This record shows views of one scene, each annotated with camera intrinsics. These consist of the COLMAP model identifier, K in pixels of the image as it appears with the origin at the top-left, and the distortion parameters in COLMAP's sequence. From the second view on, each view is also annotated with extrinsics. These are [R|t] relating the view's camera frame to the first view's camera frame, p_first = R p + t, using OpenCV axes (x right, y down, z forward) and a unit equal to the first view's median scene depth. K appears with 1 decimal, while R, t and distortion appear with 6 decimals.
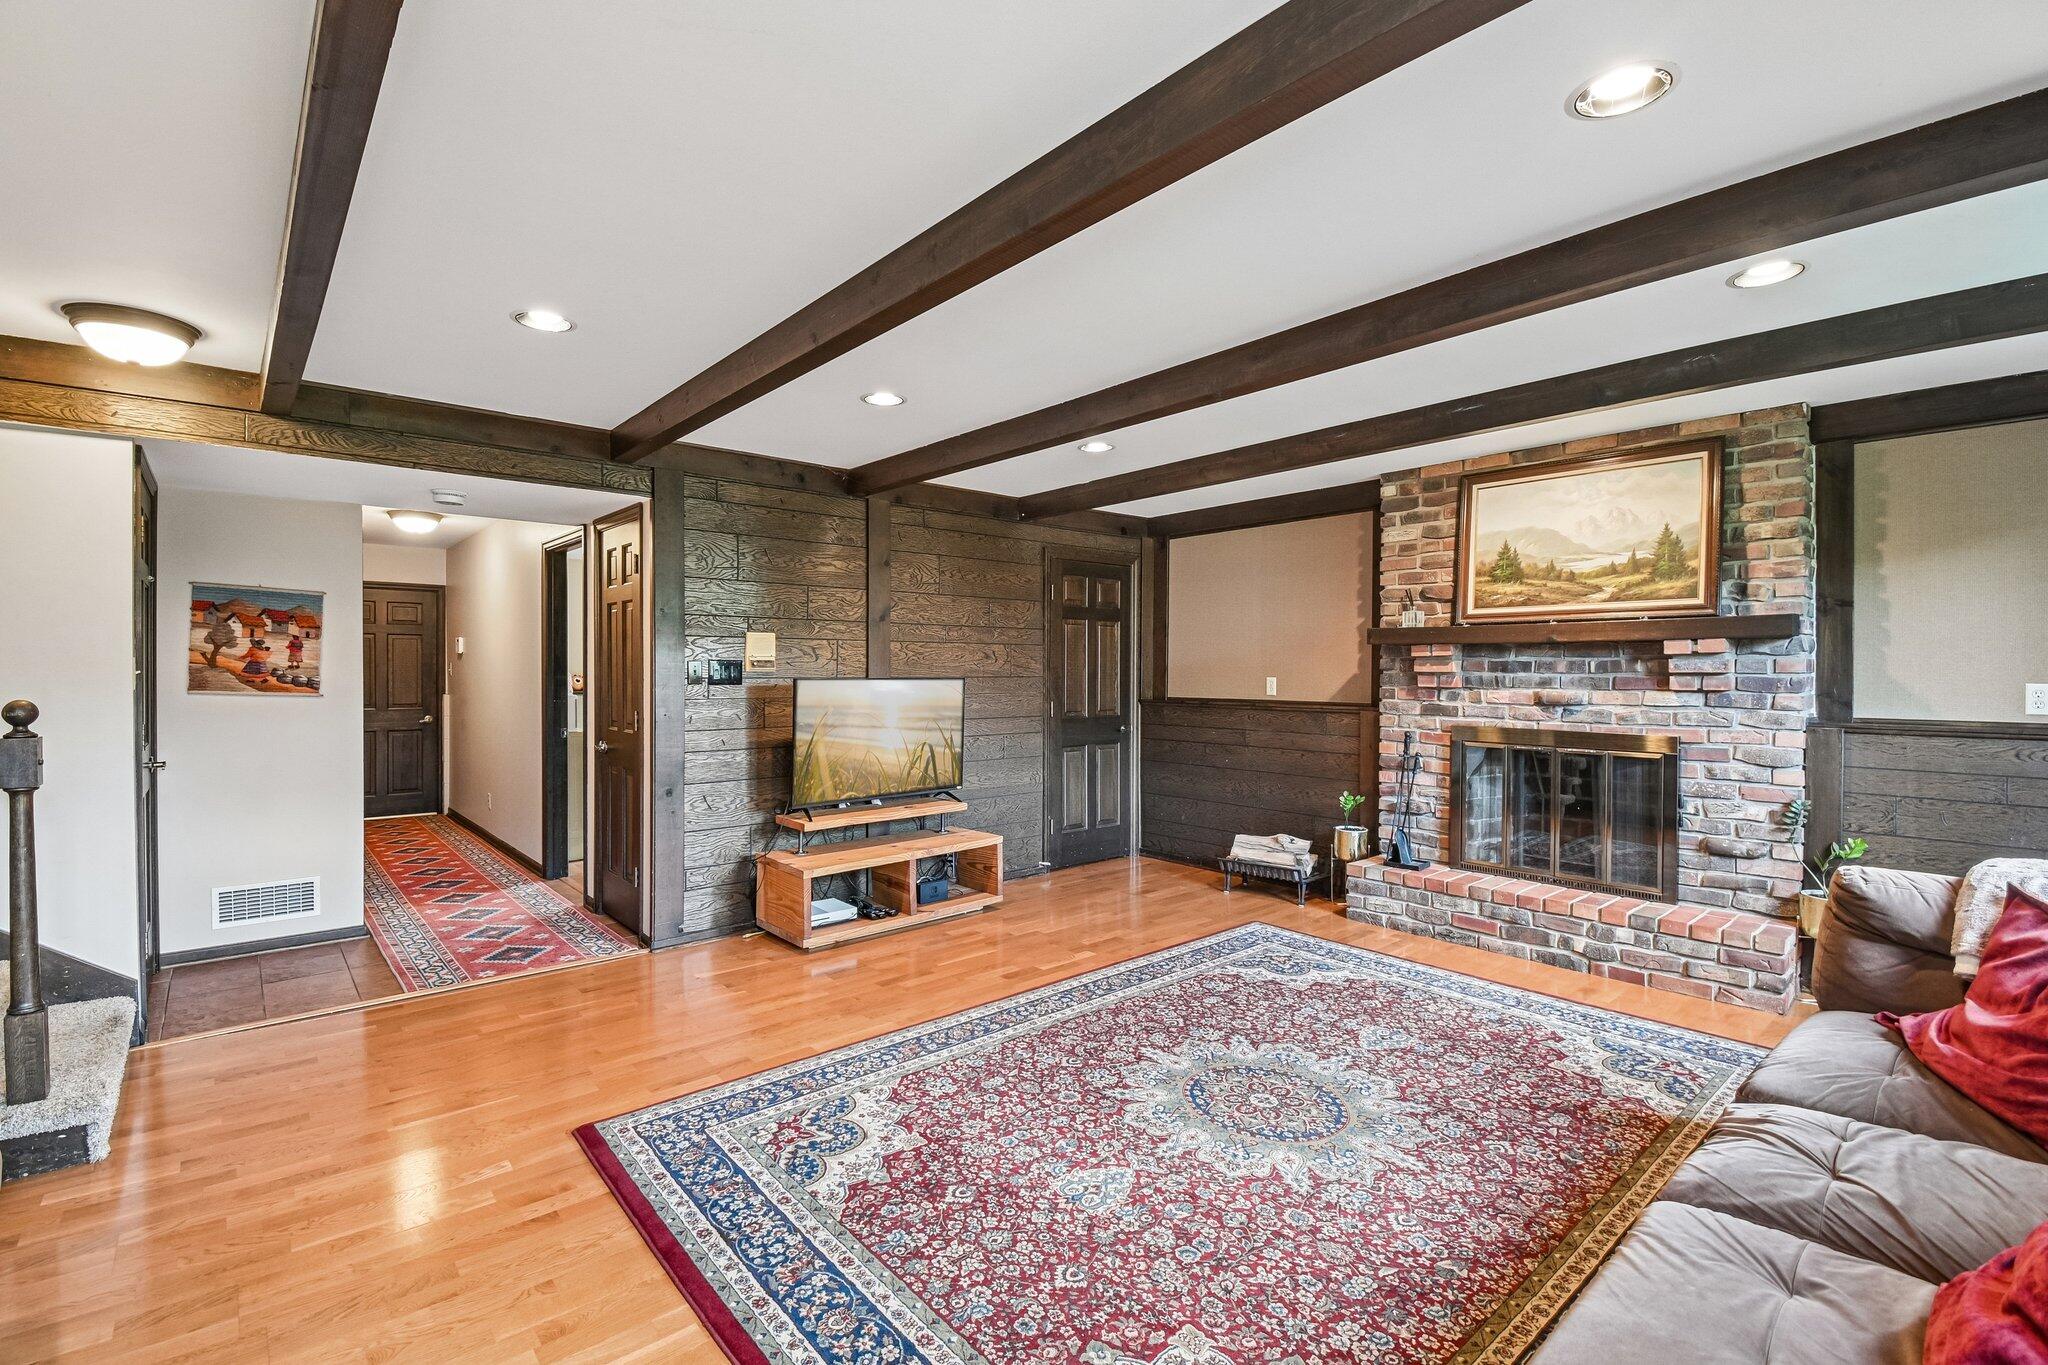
lens RADIAL K [[909.1, 0, 1013.5], [0, 909.1, 684.1], [0, 0, 1]] dist [0.008606, -0.012679]
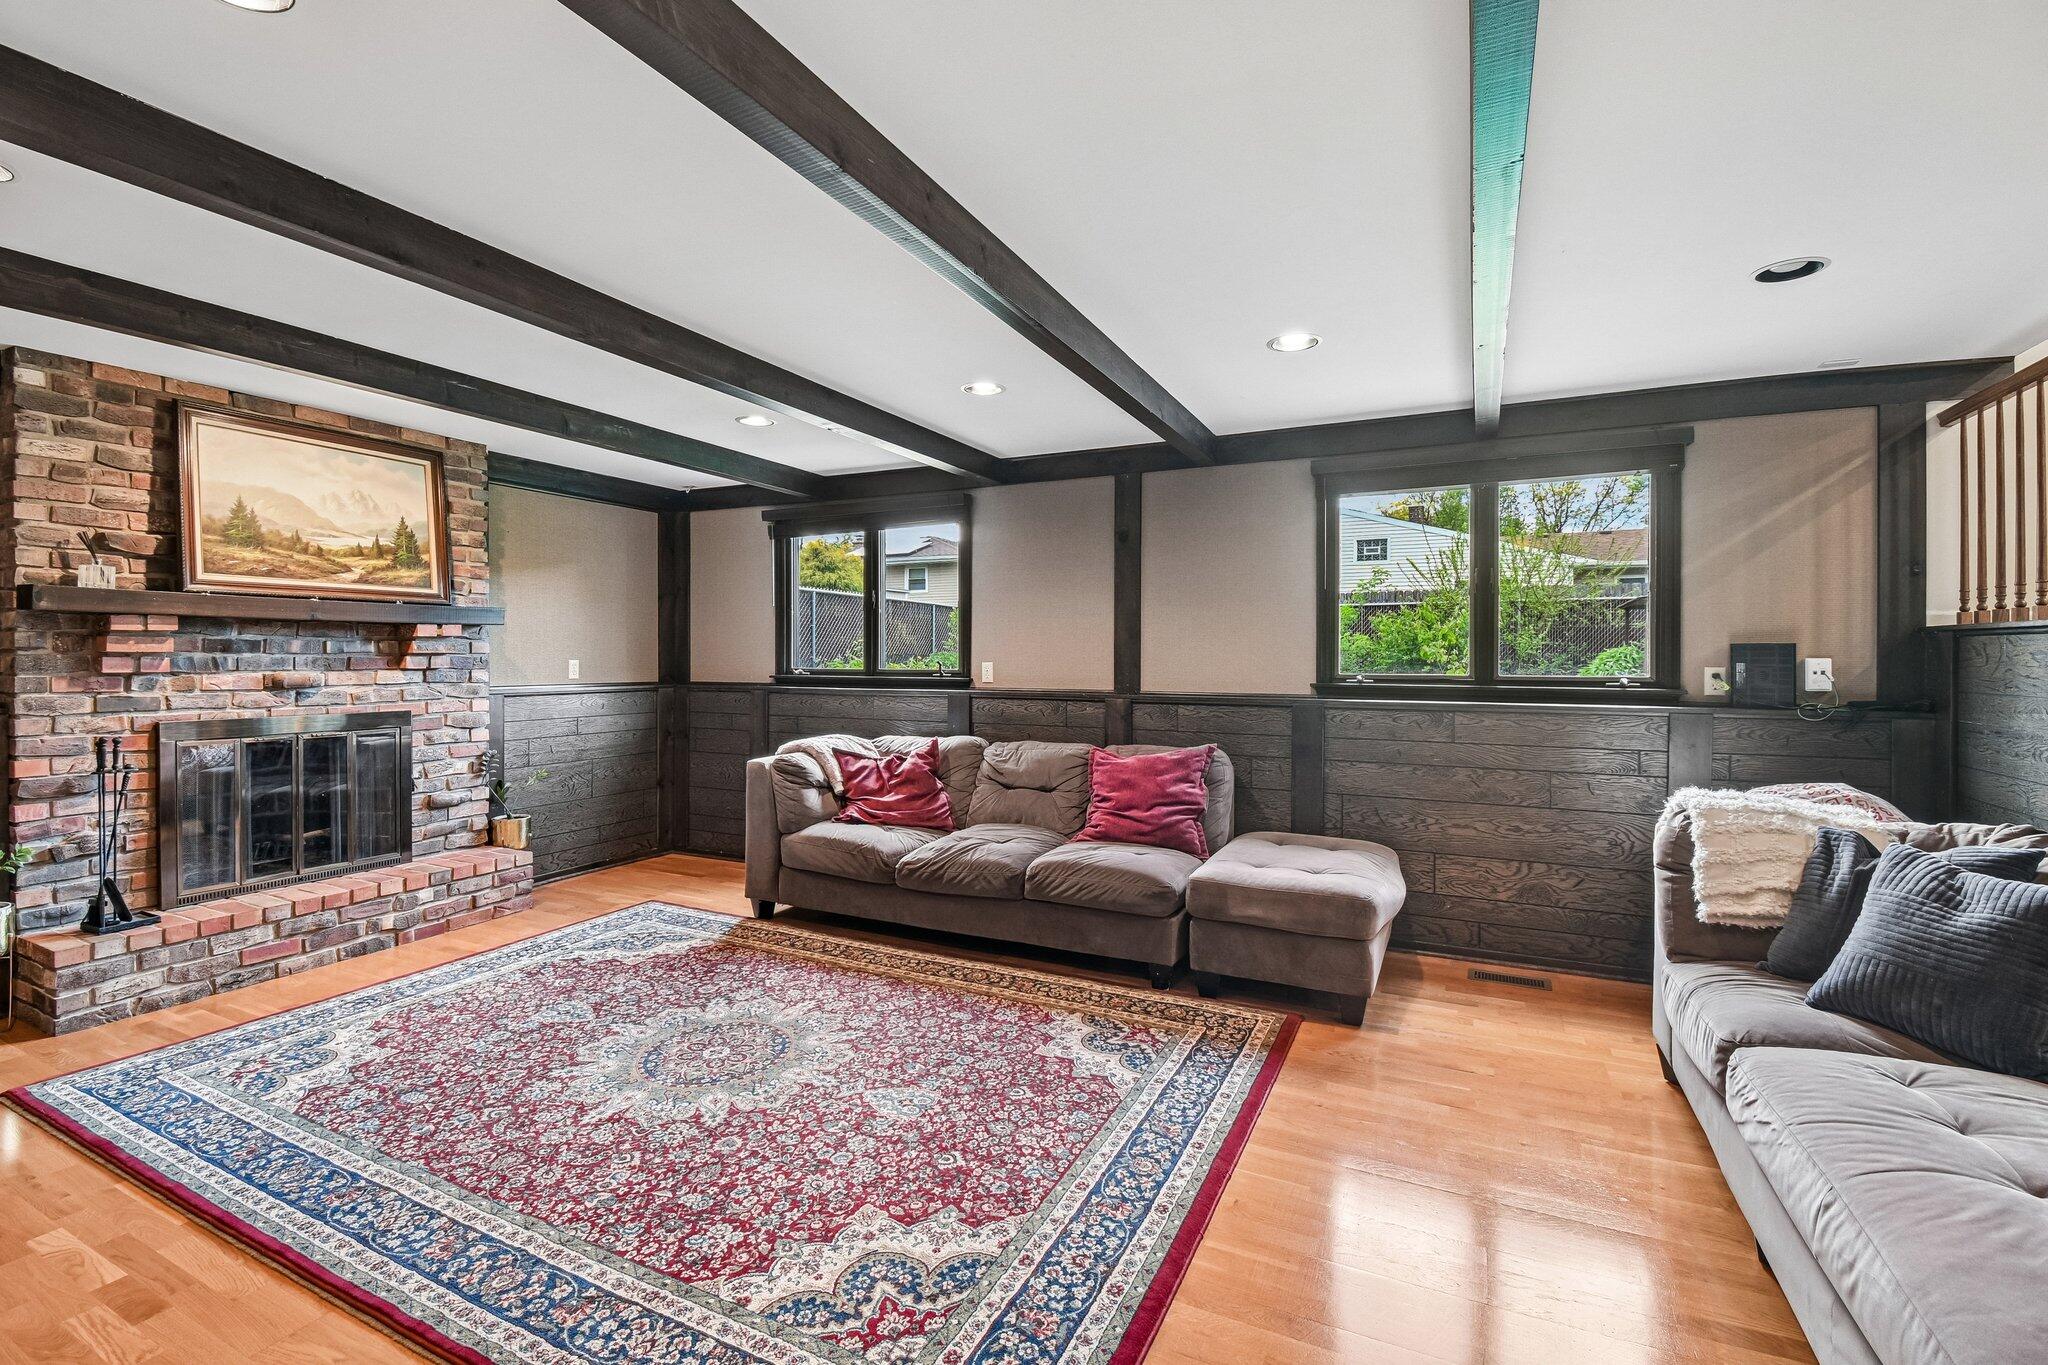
lens RADIAL K [[909.1, 0, 1021.1], [0, 909.1, 666.7], [0, 0, 1]] dist [0.008606, -0.012679]
pose [[-0.401465, -0.014094, 0.915766, -0.615993], [0.011708, 0.999721, 0.020519, -0.010580], [-0.915800, 0.018960, -0.401188, 0.797790]]
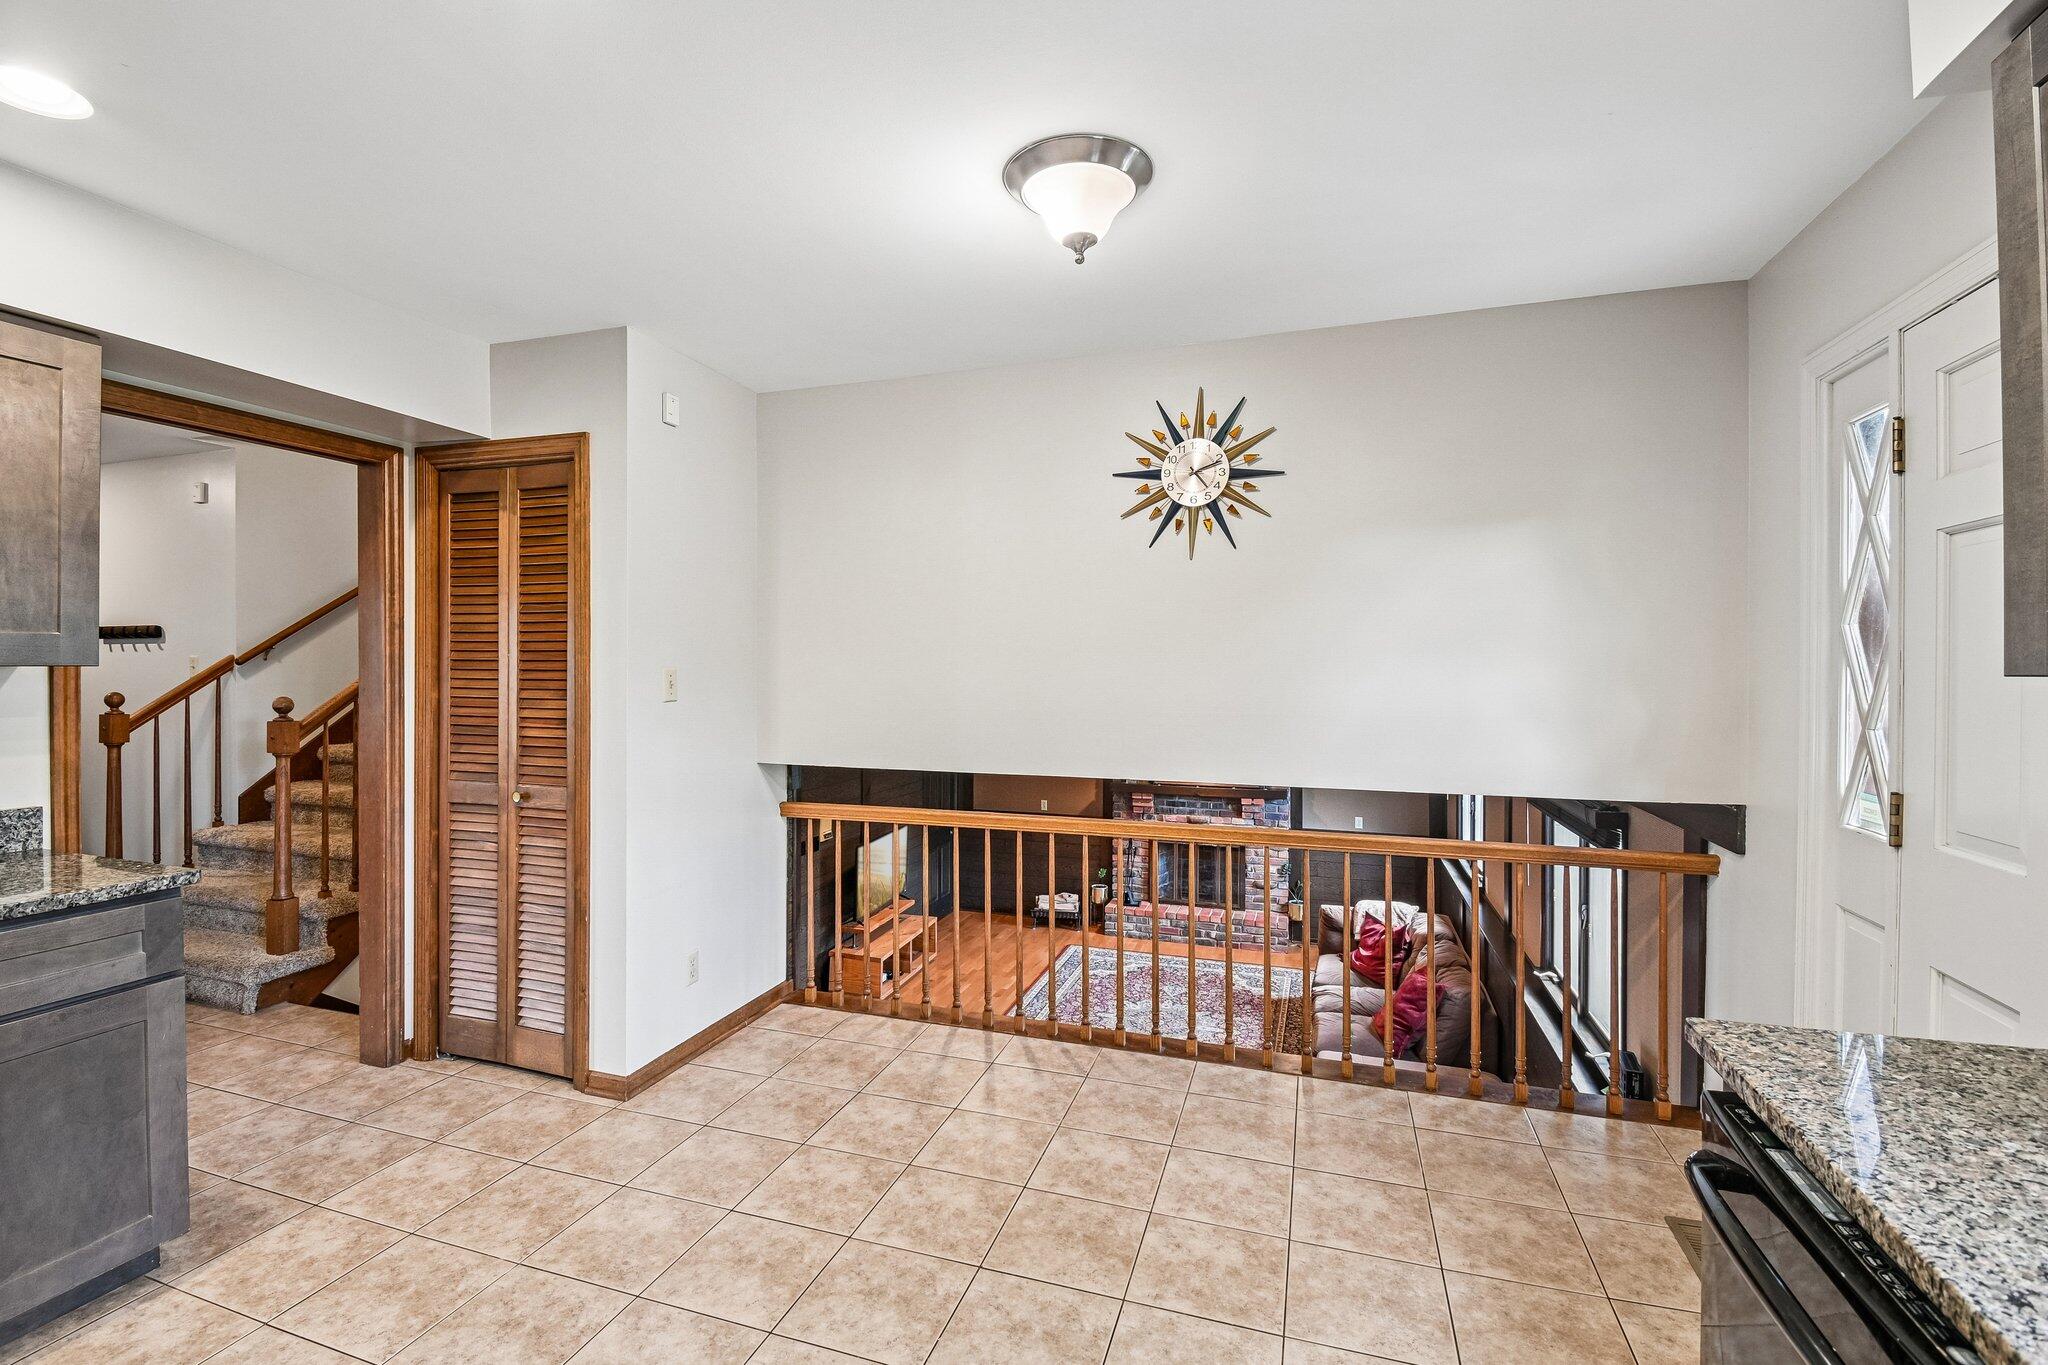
lens RADIAL K [[909.1, 0, 1013.4], [0, 909.1, 672.7], [0, 0, 1]] dist [0.008606, -0.012679]
pose [[0.857621, -0.003996, 0.514266, -1.012705], [0.006549, 0.999974, -0.003150, -0.377816], [-0.514240, 0.006070, 0.857625, -0.719481]]
